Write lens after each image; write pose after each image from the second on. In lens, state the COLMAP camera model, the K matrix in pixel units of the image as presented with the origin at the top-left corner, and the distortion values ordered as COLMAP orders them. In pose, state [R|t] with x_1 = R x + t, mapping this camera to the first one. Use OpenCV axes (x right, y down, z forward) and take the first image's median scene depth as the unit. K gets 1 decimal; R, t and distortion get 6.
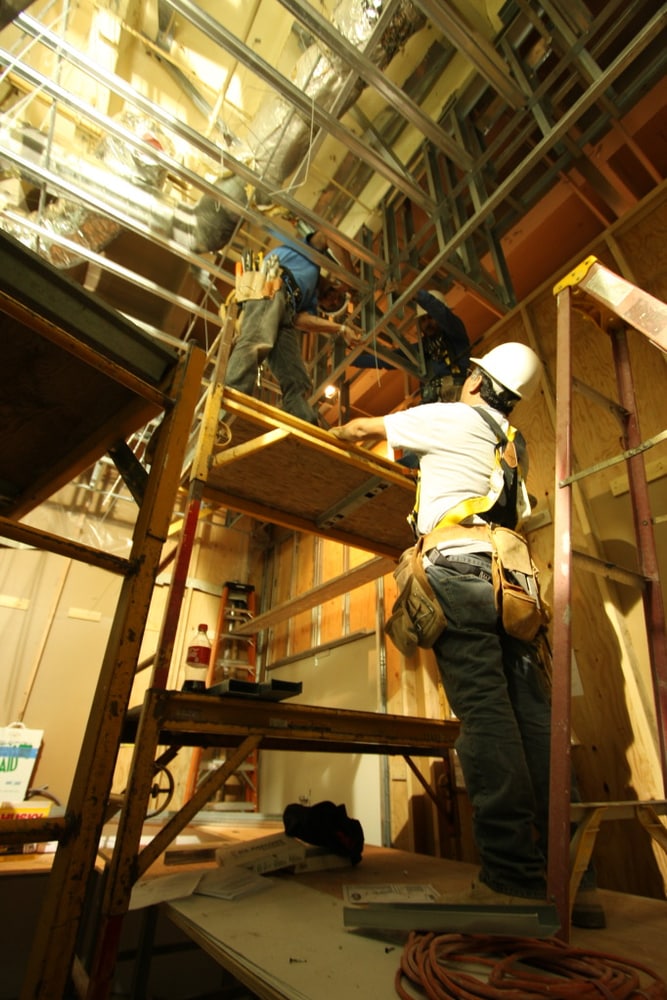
lens RADIAL K [[464.8, 0, 340.6], [0, 464.8, 505.9], [0, 0, 1]] dist [-0.018222, 0.004295]
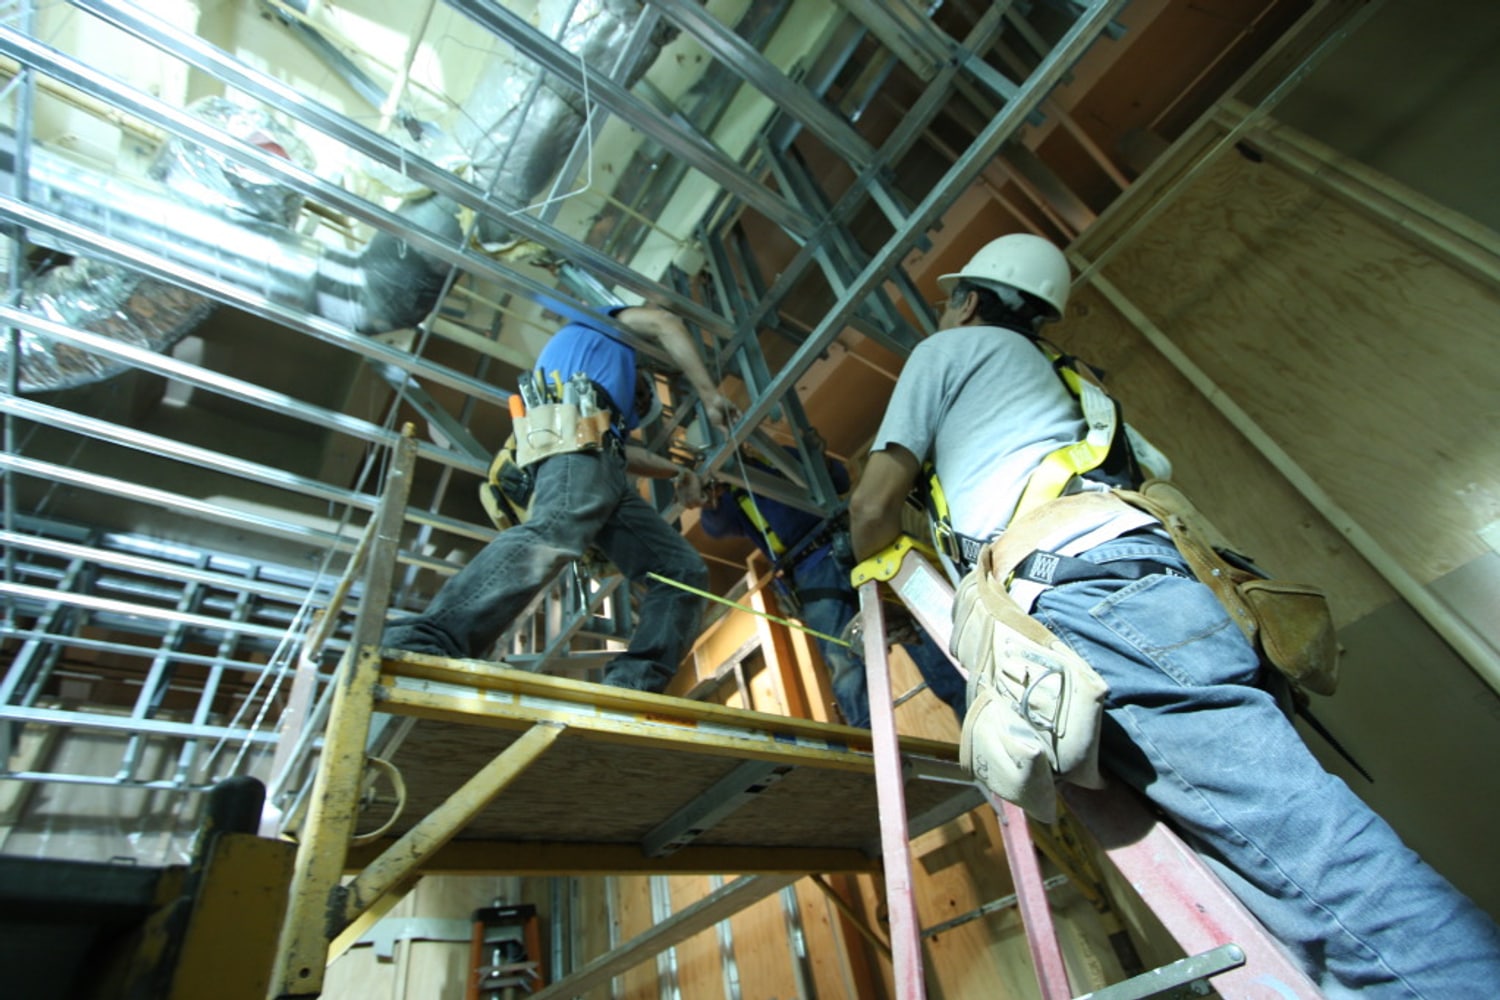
lens RADIAL K [[697.2, 0, 748.2], [0, 697.2, 507.5], [0, 0, 1]] dist [-0.018222, 0.004295]
pose [[0.980290, -0.118141, 0.158350, -0.041042], [0.148080, 0.969949, -0.193056, -0.146958], [-0.130784, 0.212699, 0.968326, 0.234282]]
